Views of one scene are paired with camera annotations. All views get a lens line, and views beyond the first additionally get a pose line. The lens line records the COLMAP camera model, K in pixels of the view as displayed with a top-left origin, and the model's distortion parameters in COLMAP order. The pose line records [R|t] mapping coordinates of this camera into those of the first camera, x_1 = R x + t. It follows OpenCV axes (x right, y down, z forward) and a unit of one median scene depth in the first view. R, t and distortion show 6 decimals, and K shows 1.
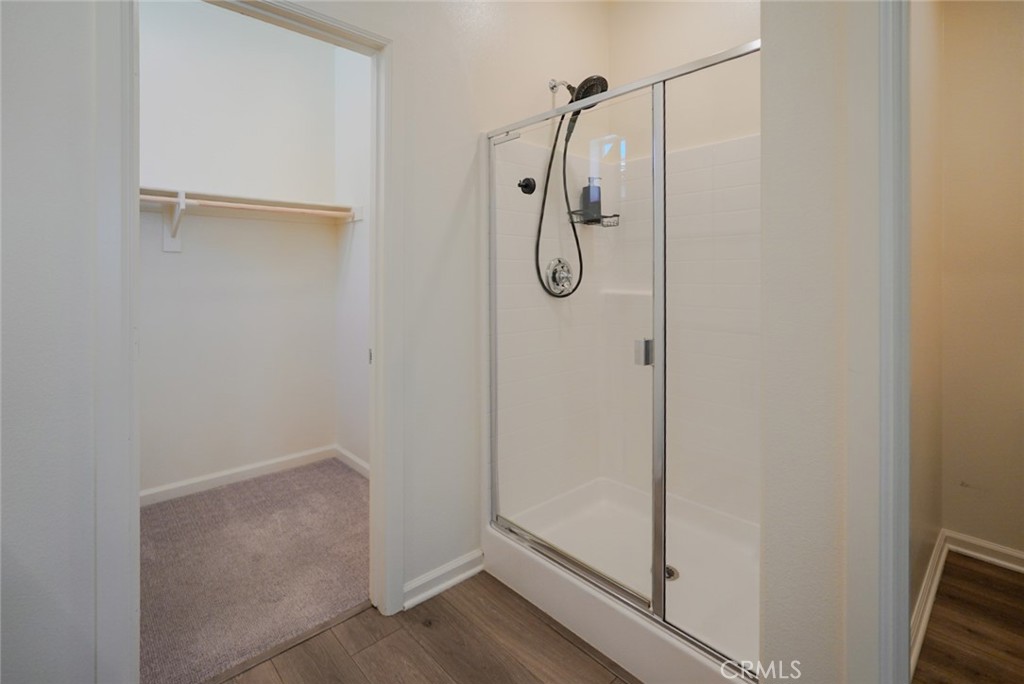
lens RADIAL K [[467.0, 0, 517.9], [0, 467.0, 283.7], [0, 0, 1]] dist [-0.012130, 0.003015]
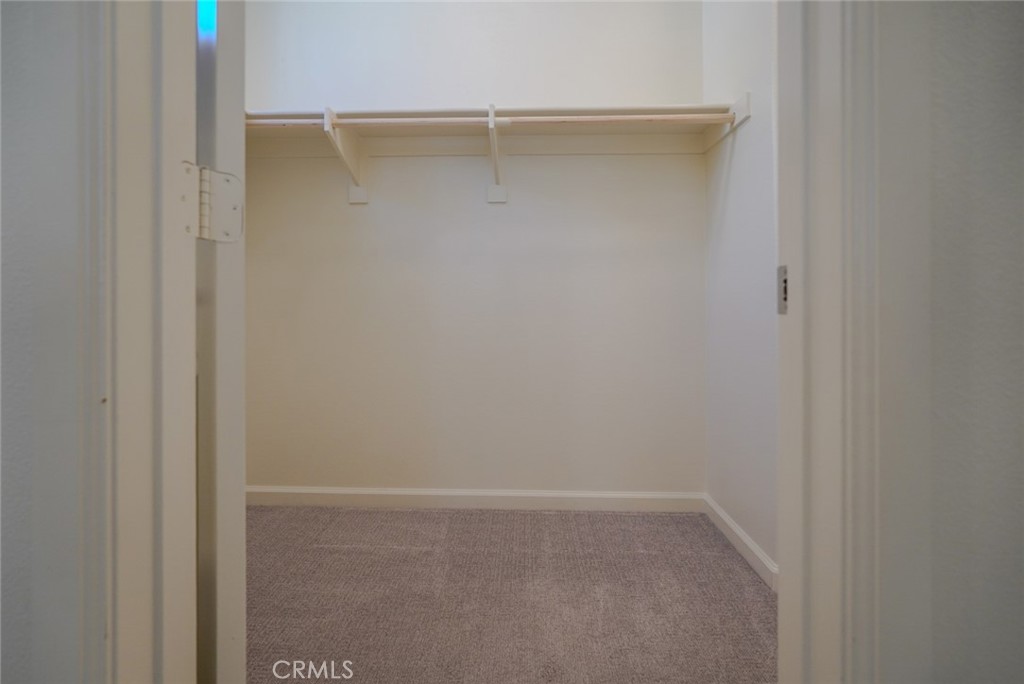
lens RADIAL K [[467.0, 0, 499.7], [0, 467.0, 305.8], [0, 0, 1]] dist [-0.012130, 0.003015]
pose [[0.688442, -0.004945, -0.725274, -0.149790], [-0.002857, 0.999951, -0.009530, 0.116519], [0.725286, 0.008633, 0.688394, 0.438659]]
